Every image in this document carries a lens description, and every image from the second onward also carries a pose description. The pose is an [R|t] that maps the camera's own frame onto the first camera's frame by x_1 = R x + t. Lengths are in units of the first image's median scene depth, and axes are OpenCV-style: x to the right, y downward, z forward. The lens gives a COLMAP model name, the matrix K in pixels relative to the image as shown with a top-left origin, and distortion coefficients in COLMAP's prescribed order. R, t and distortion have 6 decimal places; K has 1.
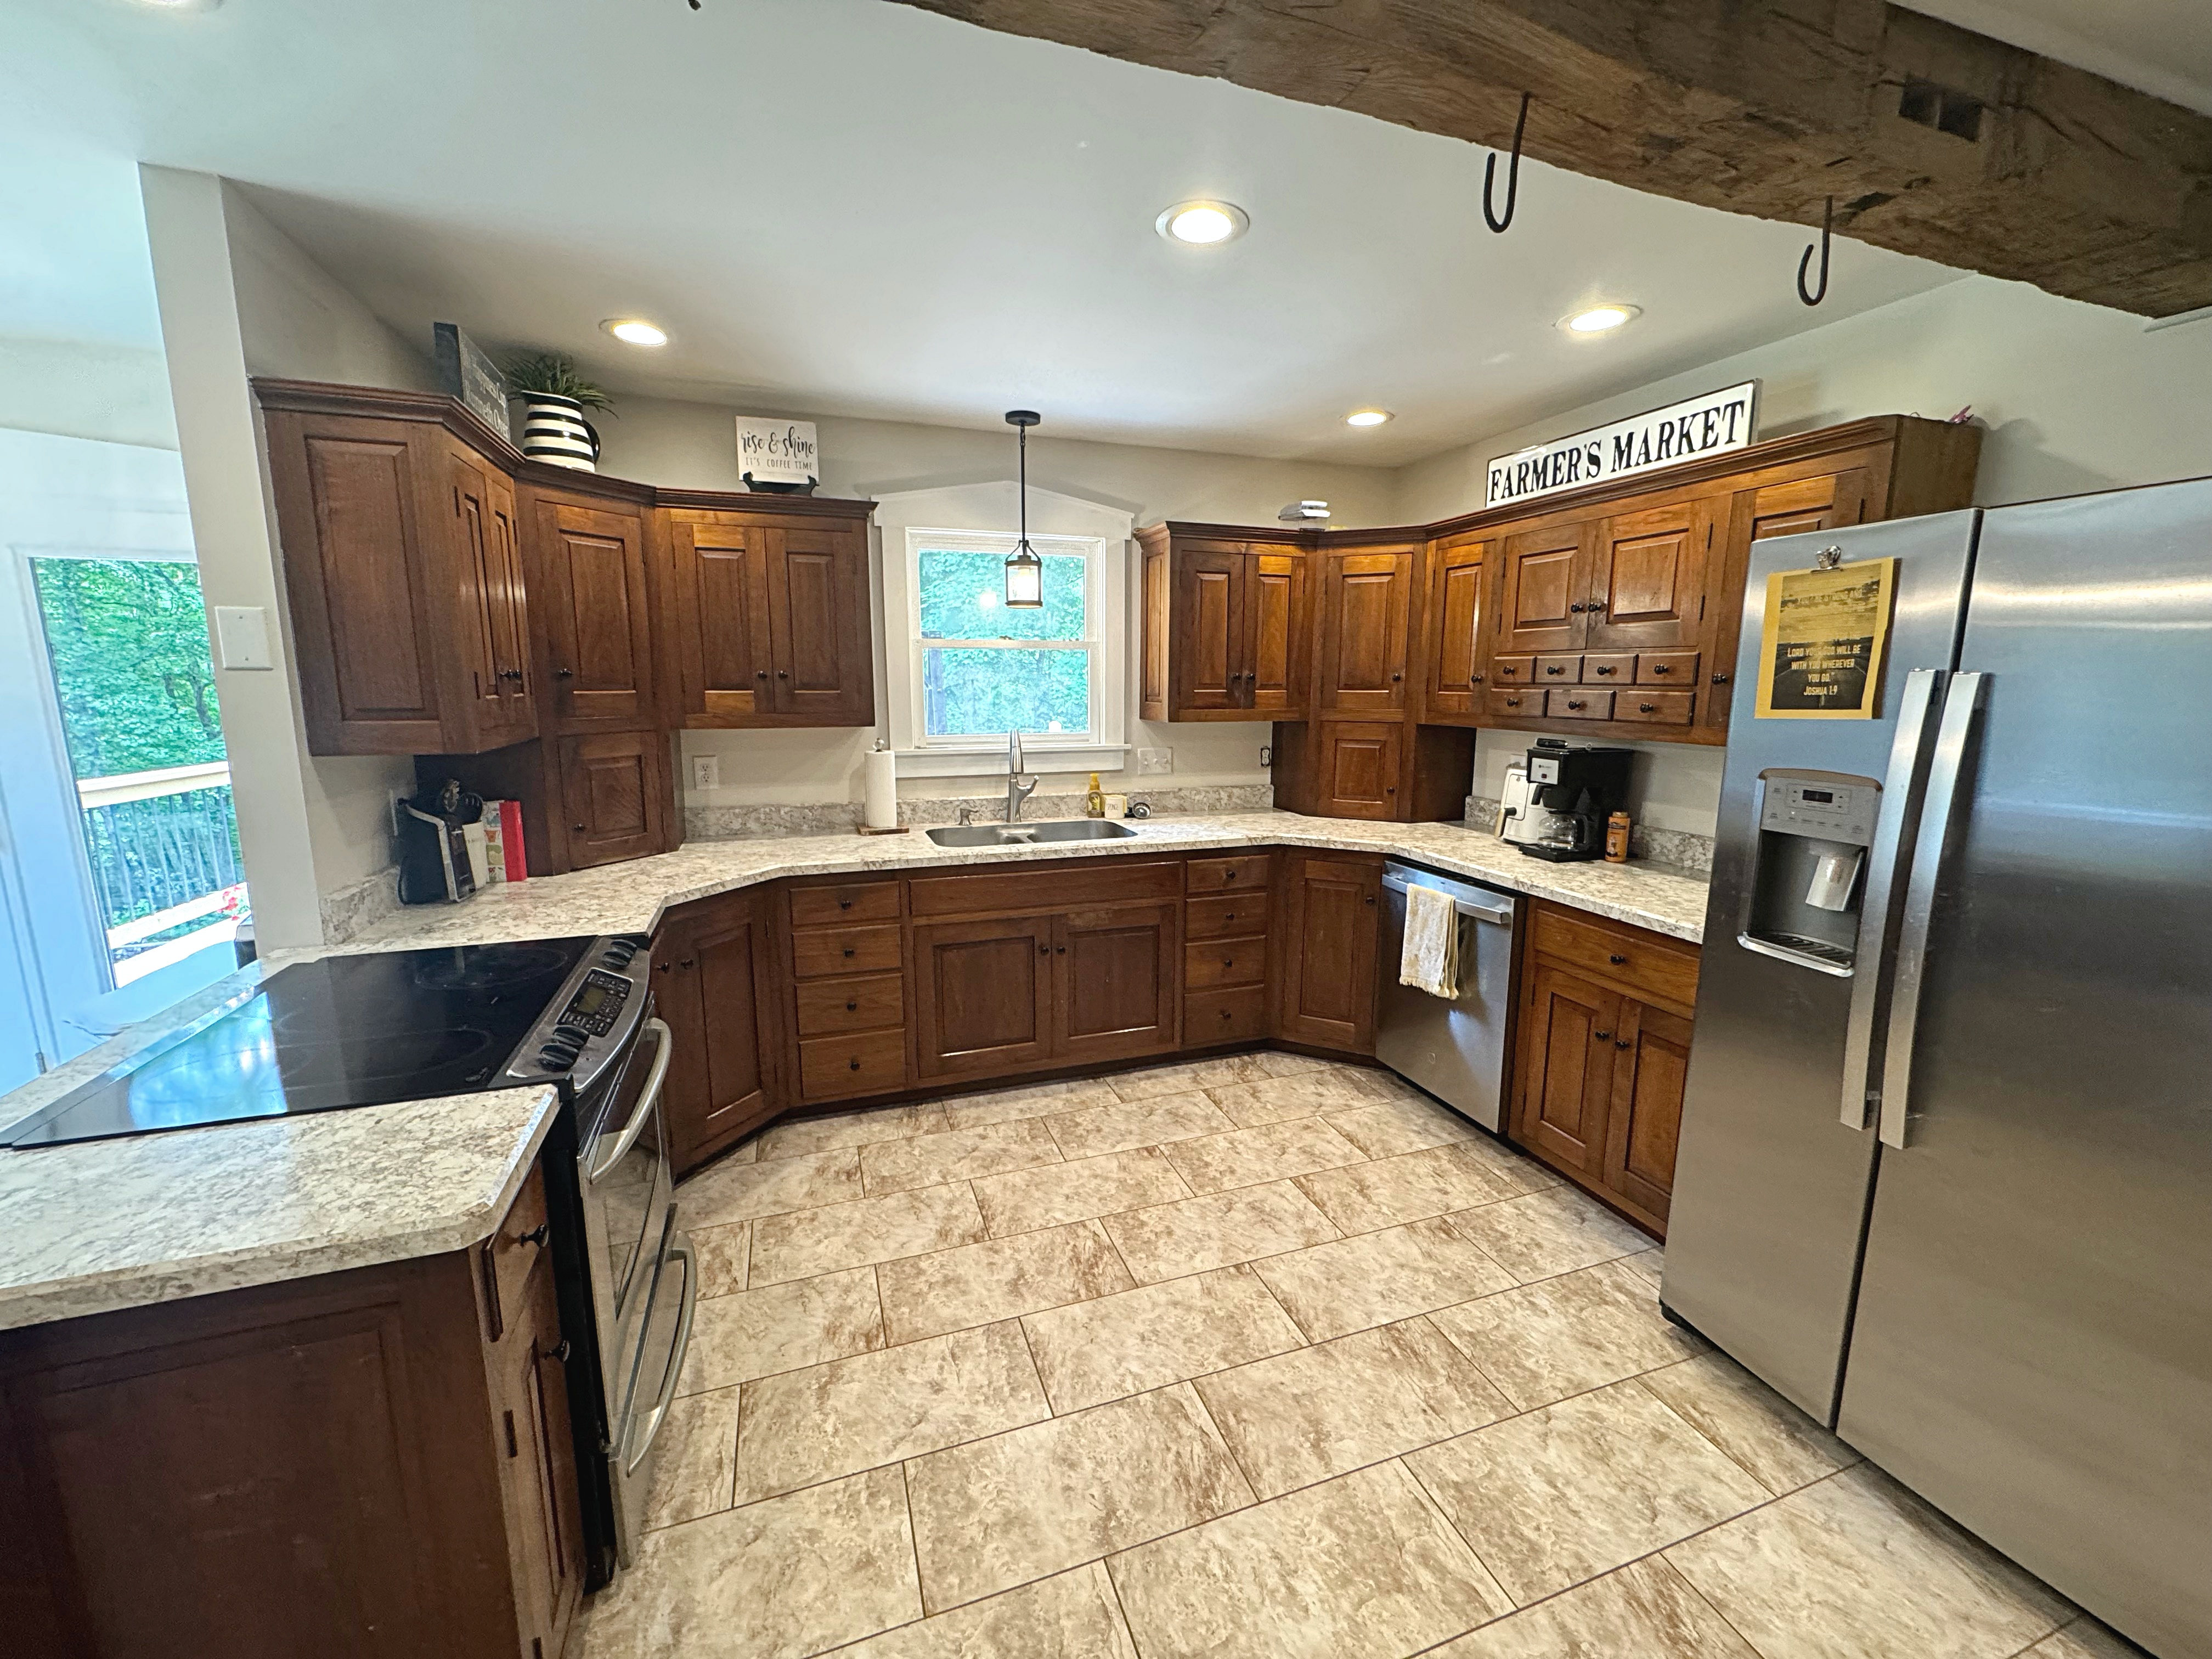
lens RADIAL K [[880.4, 0, 1112.4], [0, 880.4, 826.2], [0, 0, 1]] dist [-0.002371, -0.000427]
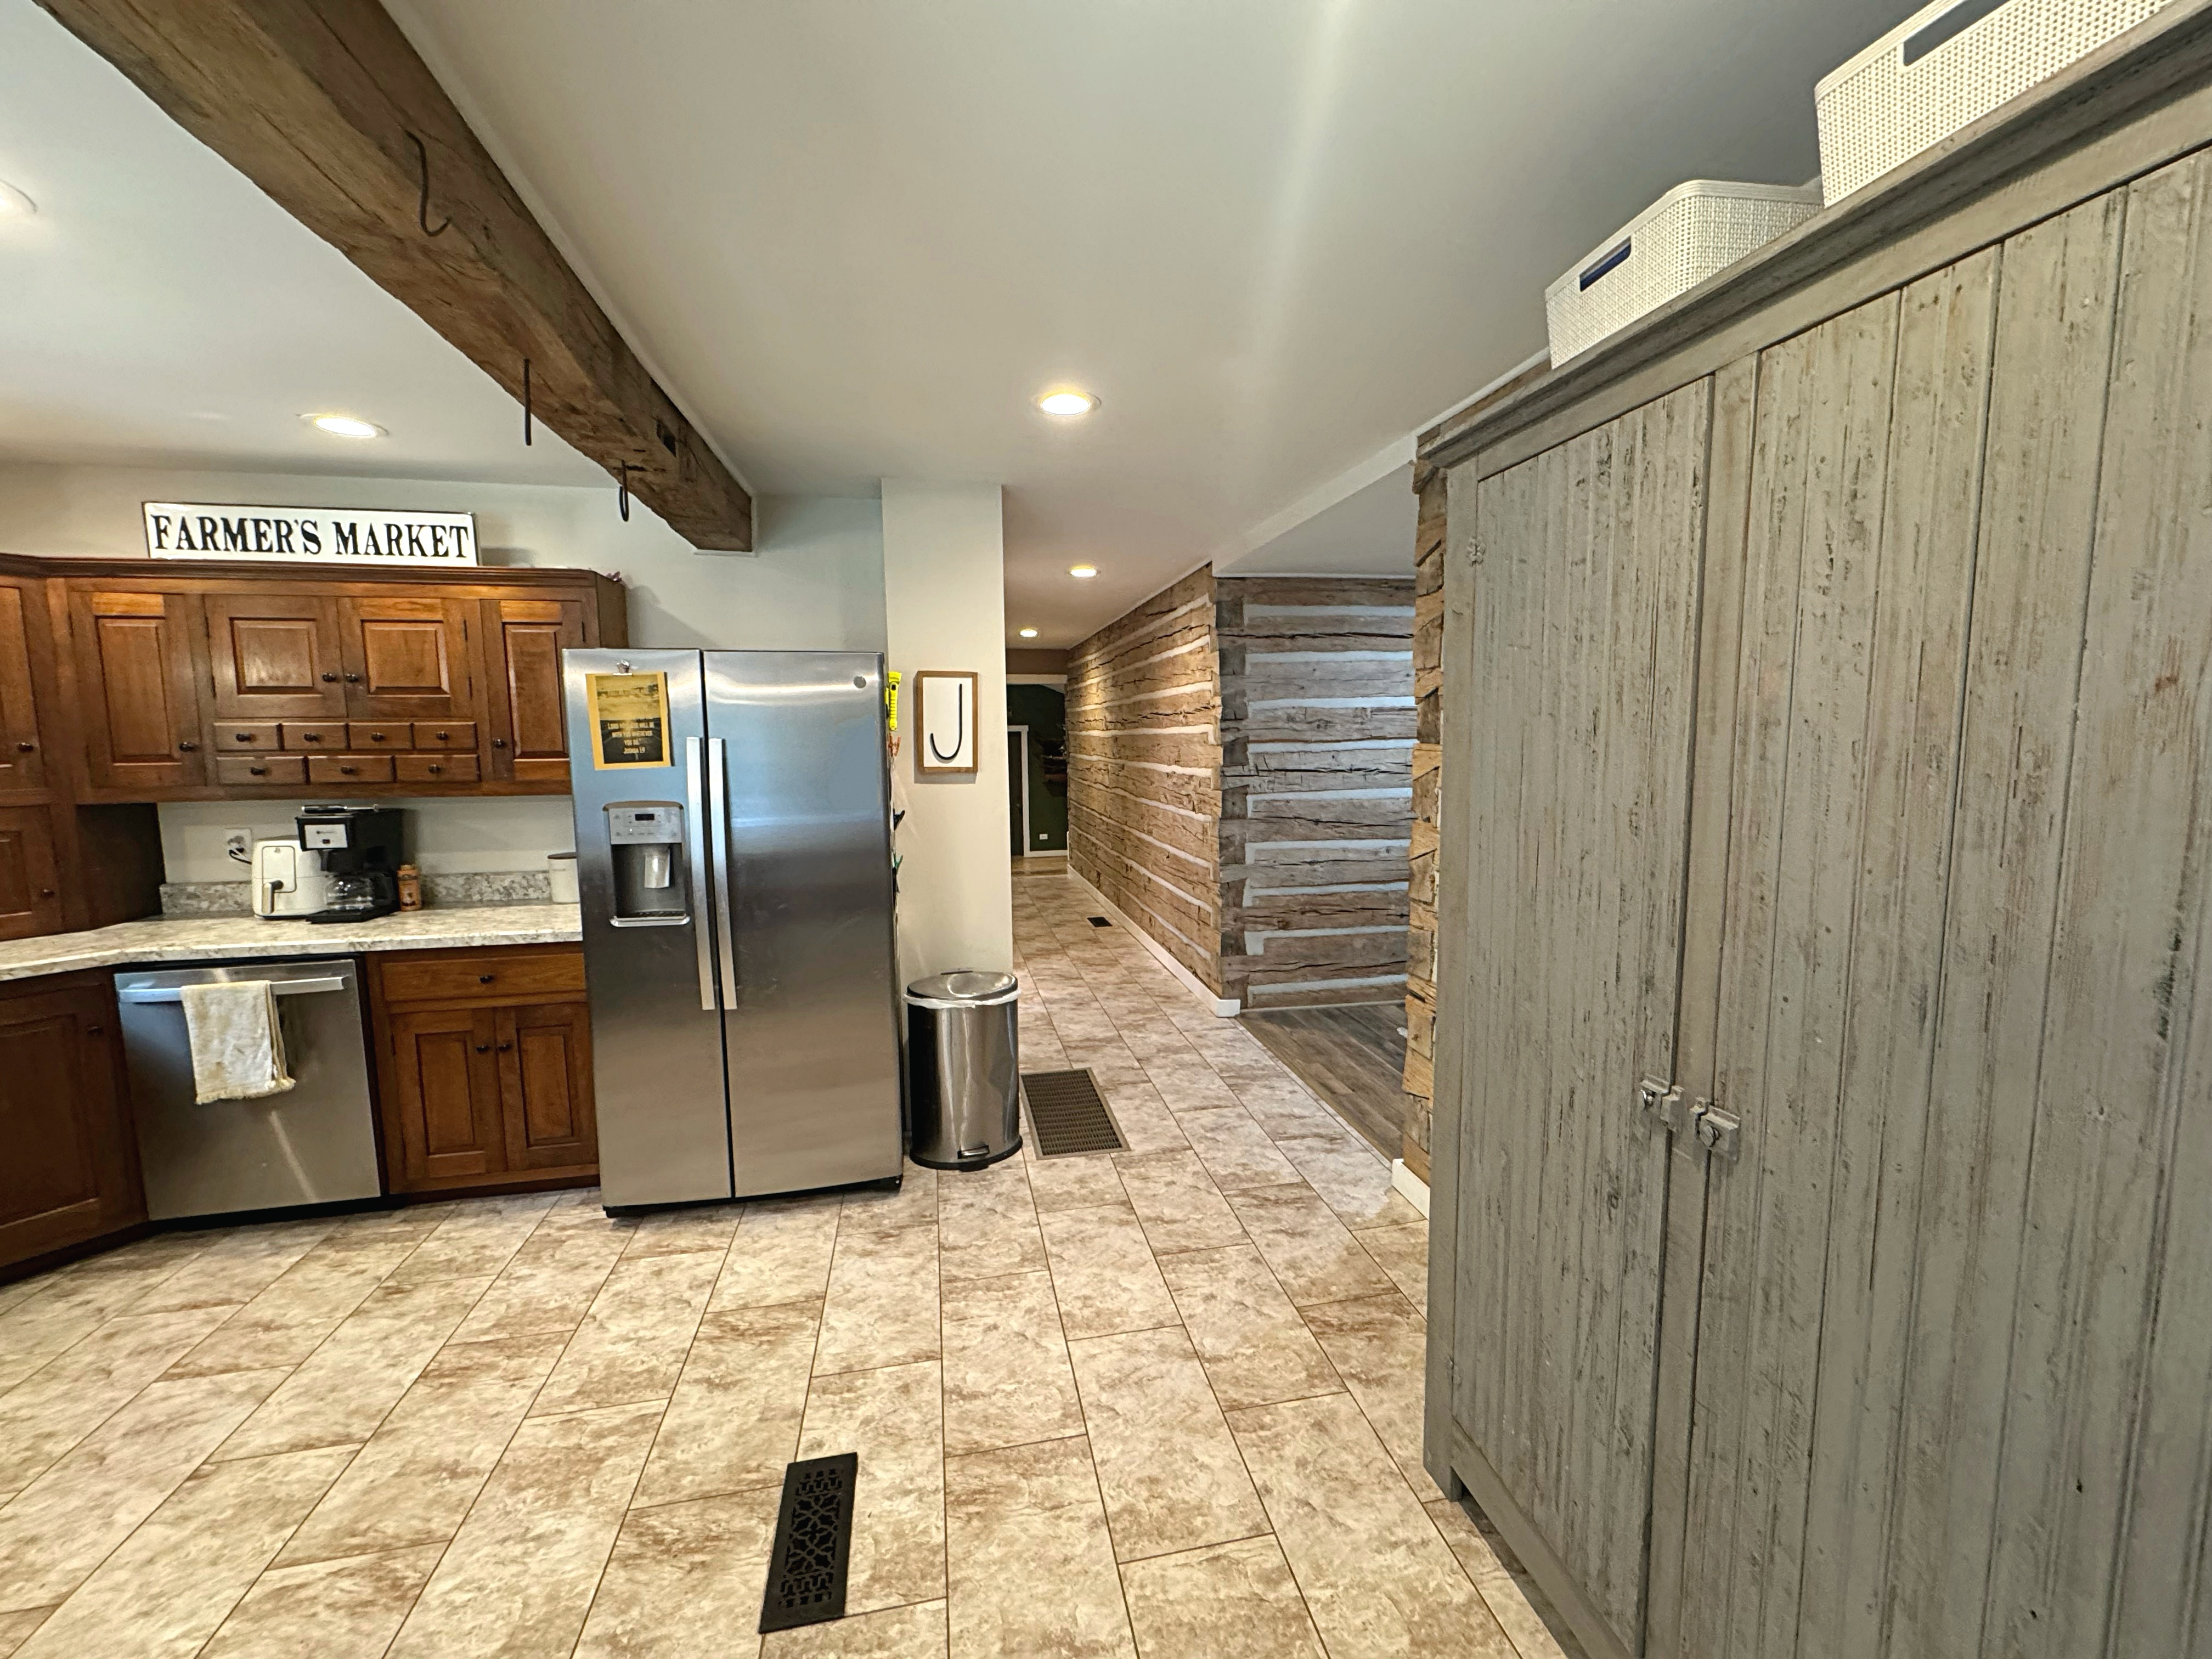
lens RADIAL K [[880.4, 0, 1112.4], [0, 880.4, 826.2], [0, 0, 1]] dist [-0.002371, -0.000427]
pose [[0.129017, -0.106416, 0.985916, -0.444879], [0.172671, 0.981448, 0.083338, -0.003479], [-0.976493, 0.159488, 0.144998, -0.027883]]
